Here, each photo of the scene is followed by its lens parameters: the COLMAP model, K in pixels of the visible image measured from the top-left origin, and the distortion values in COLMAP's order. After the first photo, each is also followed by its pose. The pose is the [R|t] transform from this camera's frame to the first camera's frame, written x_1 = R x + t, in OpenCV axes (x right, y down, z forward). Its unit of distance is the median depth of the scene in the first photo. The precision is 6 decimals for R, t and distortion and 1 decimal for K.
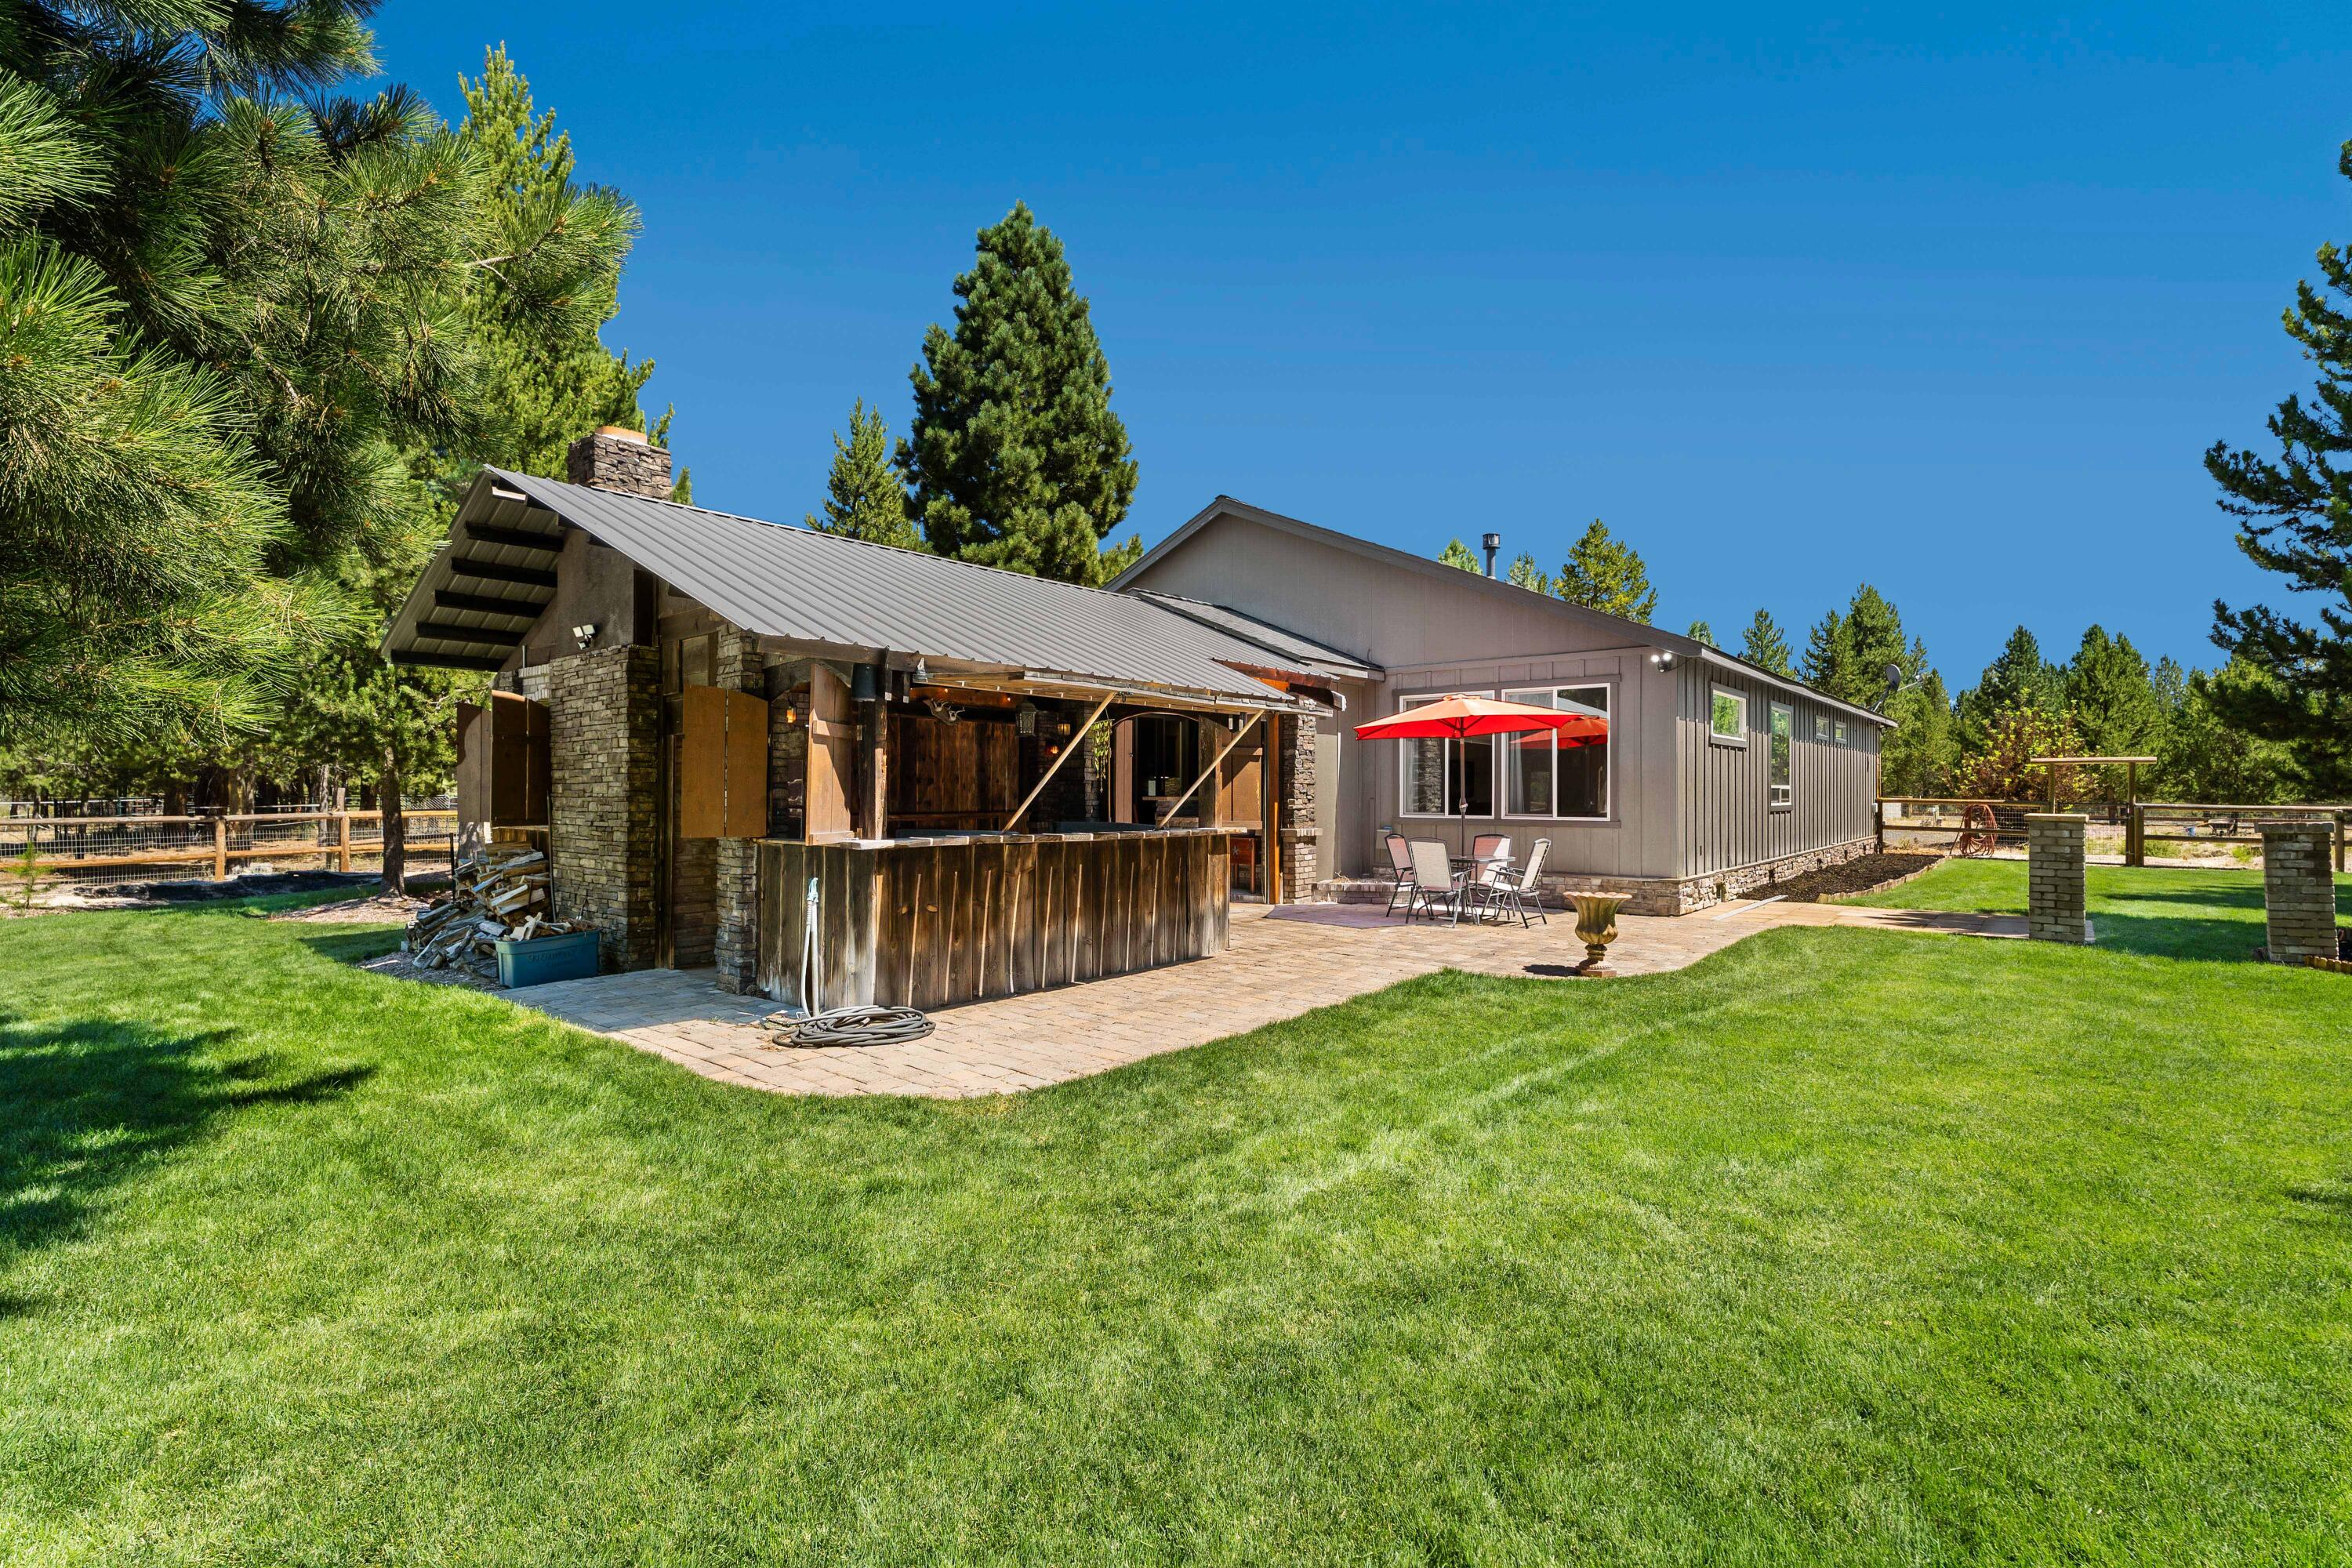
lens RADIAL K [[1091.4, 0, 1181.9], [0, 1091.4, 779.7], [0, 0, 1]] dist [0.002570, 0.000415]
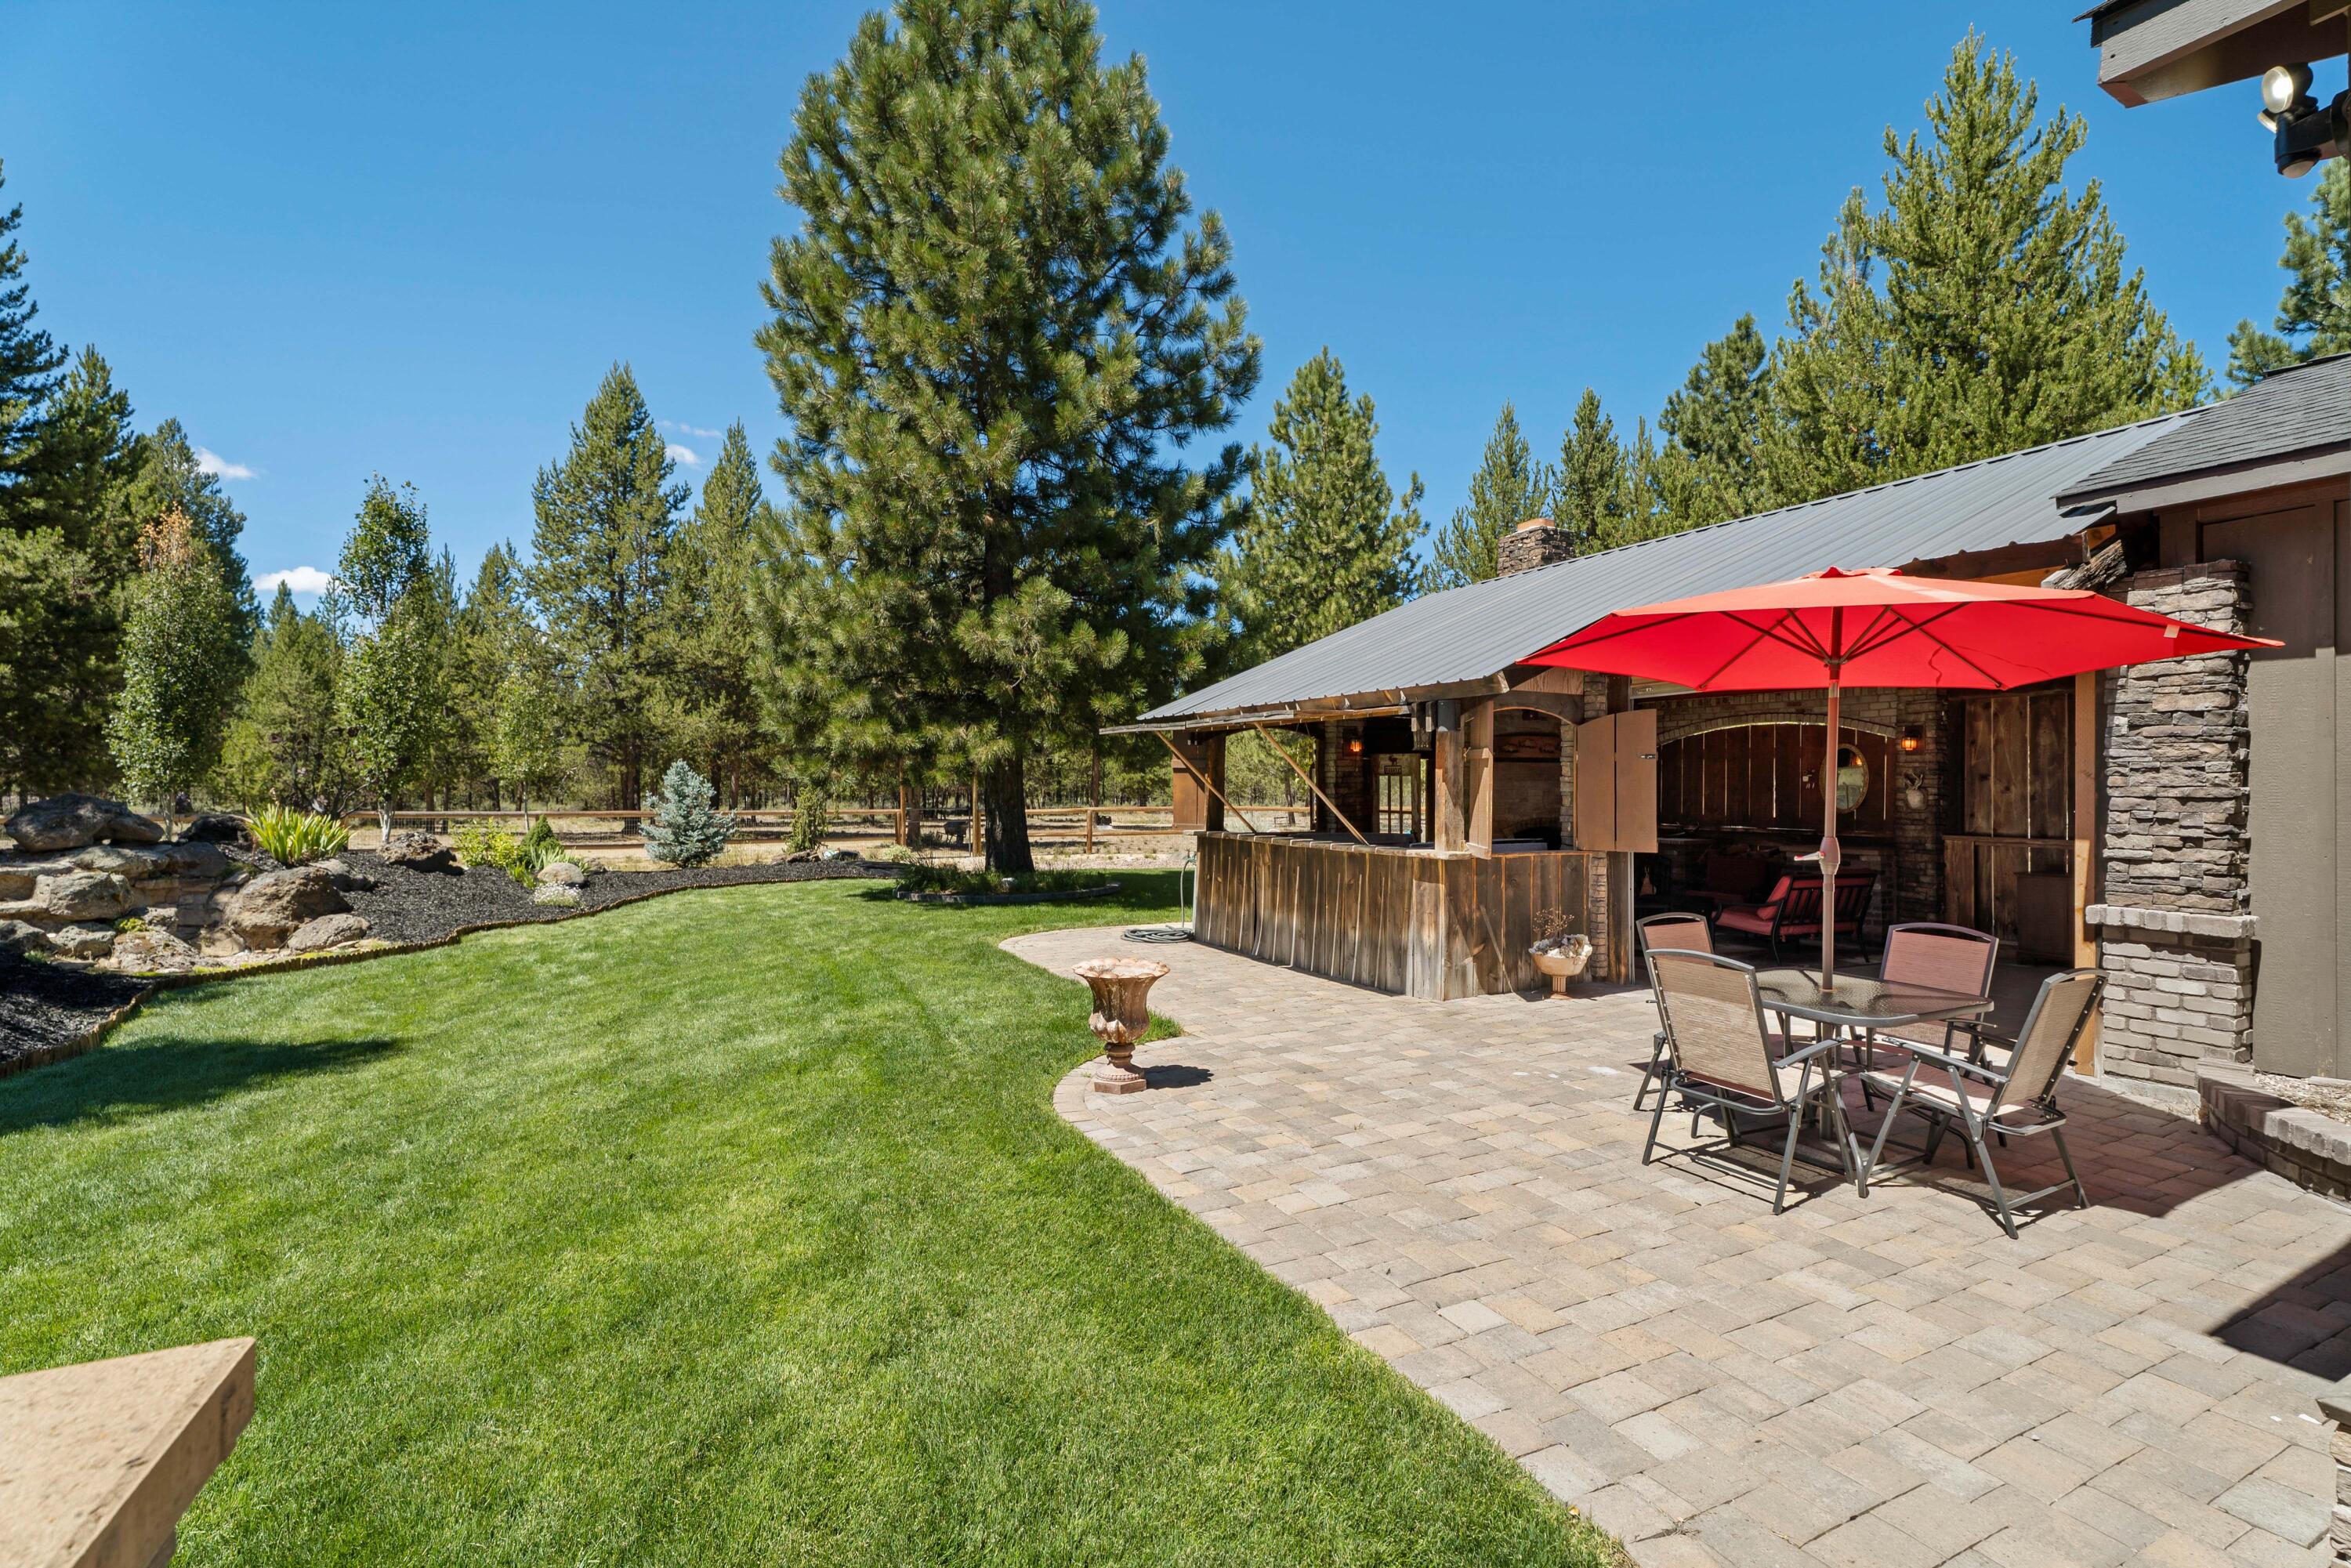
lens RADIAL K [[1090.9, 0, 1181.4], [0, 1090.9, 779.7], [0, 0, 1]] dist [0.002570, 0.000415]
pose [[-0.374906, -0.013057, -0.926971, 1.375168], [-0.002611, 0.999912, -0.013029, 0.001777], [0.927059, -0.002464, -0.374907, 1.779814]]
